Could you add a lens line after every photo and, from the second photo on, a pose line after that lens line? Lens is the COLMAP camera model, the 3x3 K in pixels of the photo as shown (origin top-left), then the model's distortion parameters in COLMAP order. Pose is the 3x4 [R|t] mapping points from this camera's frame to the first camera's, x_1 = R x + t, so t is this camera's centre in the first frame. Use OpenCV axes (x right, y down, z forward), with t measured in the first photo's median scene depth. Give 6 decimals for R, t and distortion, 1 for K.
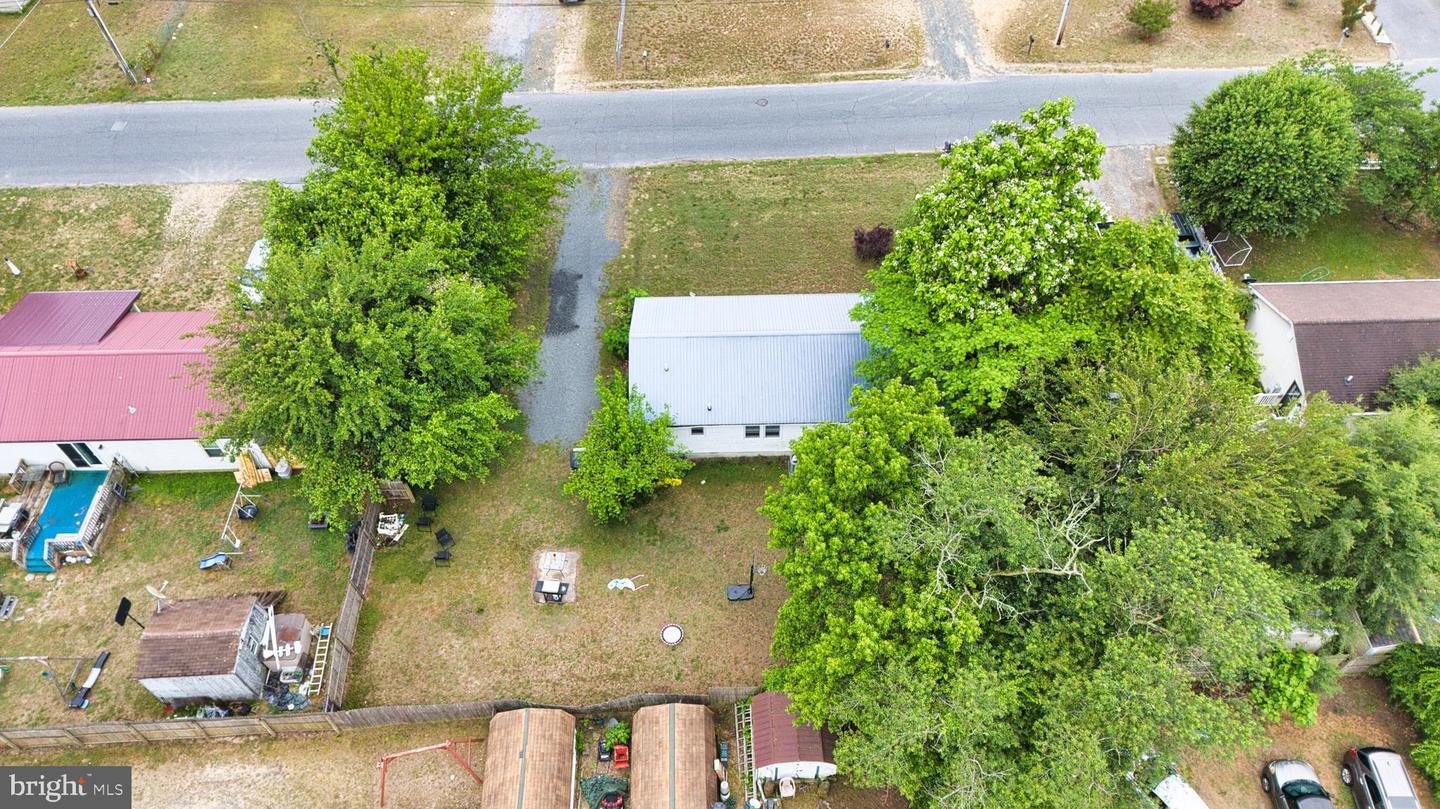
lens RADIAL K [[1013.6, 0, 728.0], [0, 1013.6, 412.2], [0, 0, 1]] dist [0.088686, -0.094141]
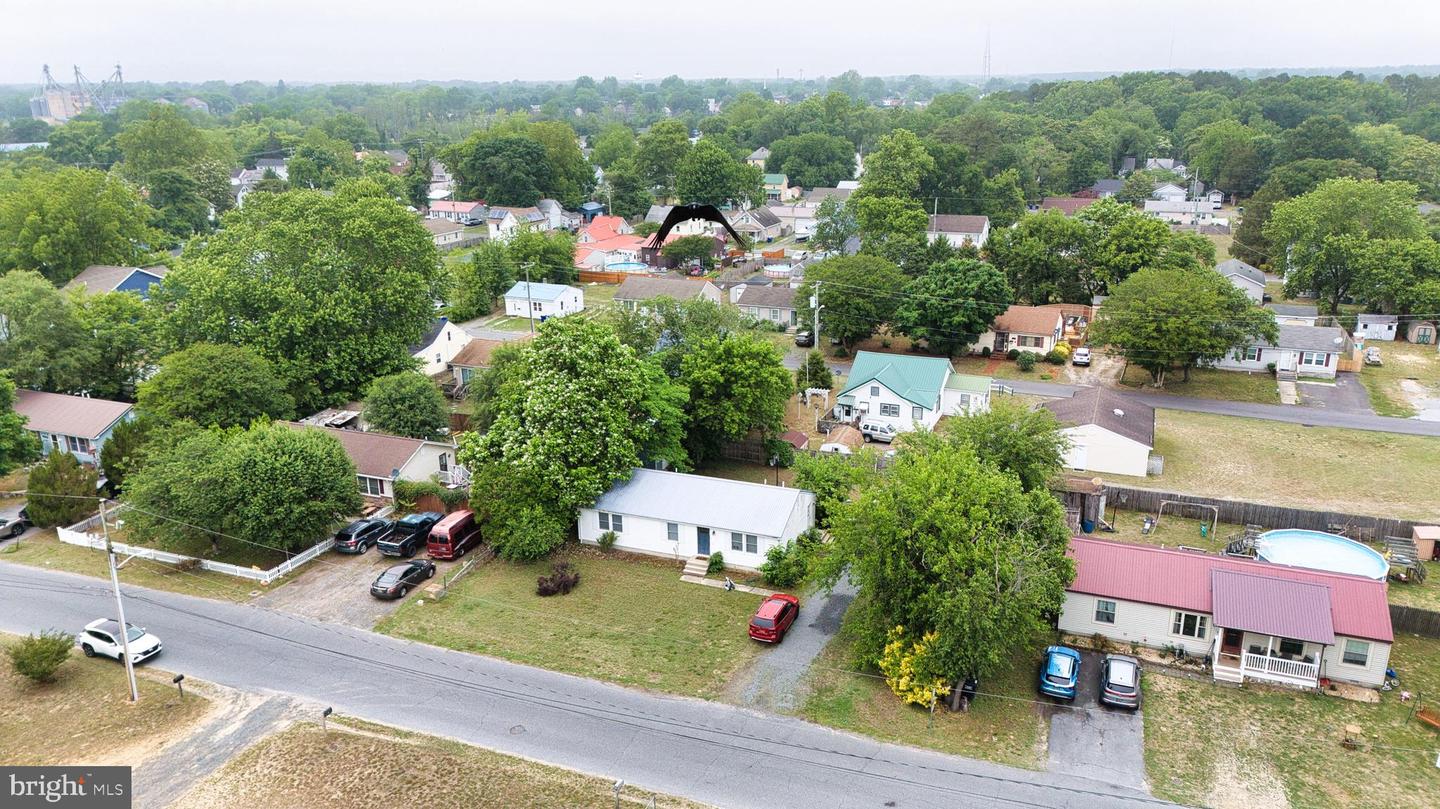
lens RADIAL K [[1013.6, 0, 728.0], [0, 1013.6, 412.2], [0, 0, 1]] dist [0.088686, -0.094141]
pose [[-0.923654, -0.099460, 0.370095, -0.401031], [0.315491, 0.350879, 0.881674, -1.083797], [-0.217550, 0.931124, -0.292713, 1.022602]]
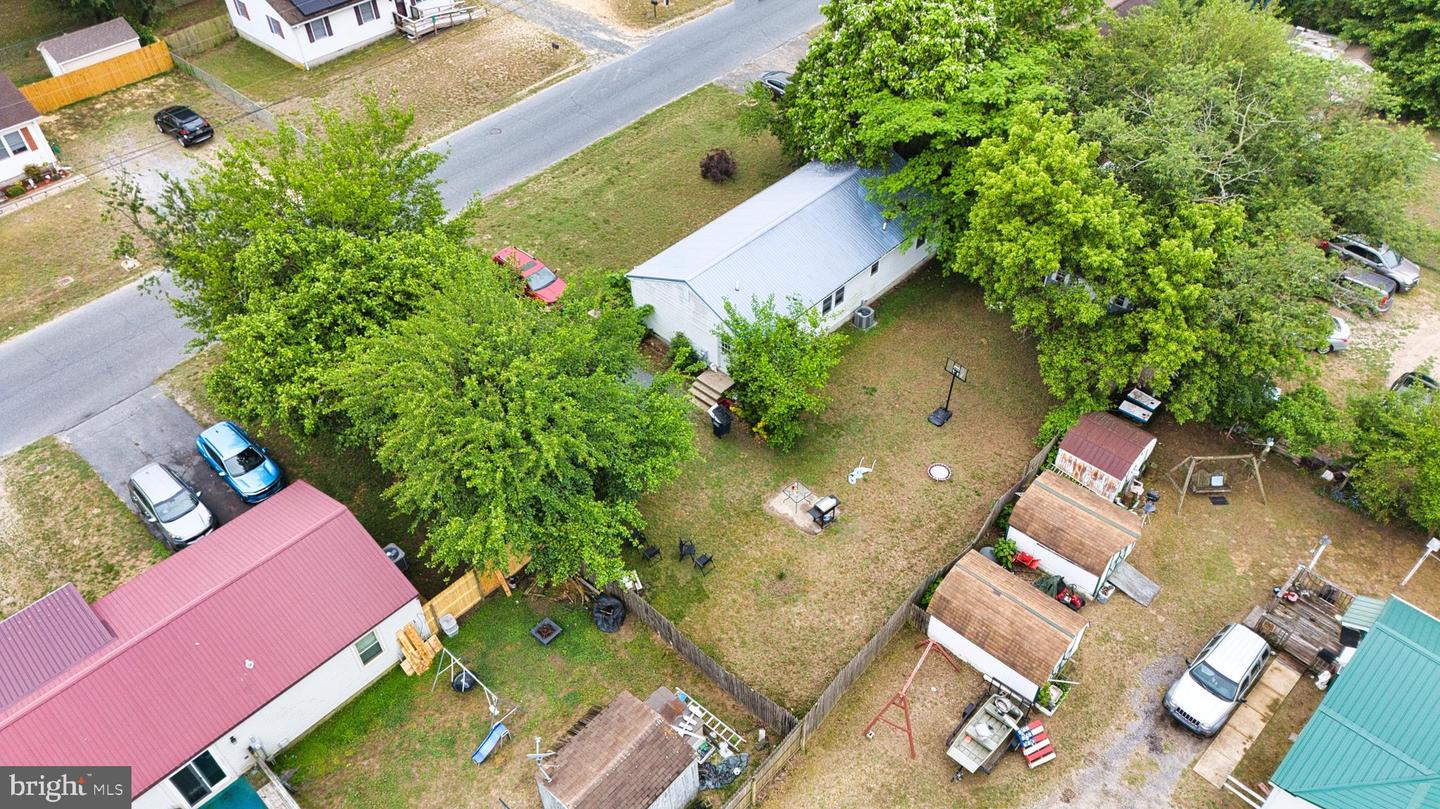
lens RADIAL K [[1013.6, 0, 728.0], [0, 1013.6, 412.2], [0, 0, 1]] dist [0.088686, -0.094141]
pose [[0.695475, -0.498942, 0.517080, -0.473704], [0.572278, 0.819782, 0.021310, 0.021962], [-0.434526, 0.281093, 0.855672, 0.156236]]
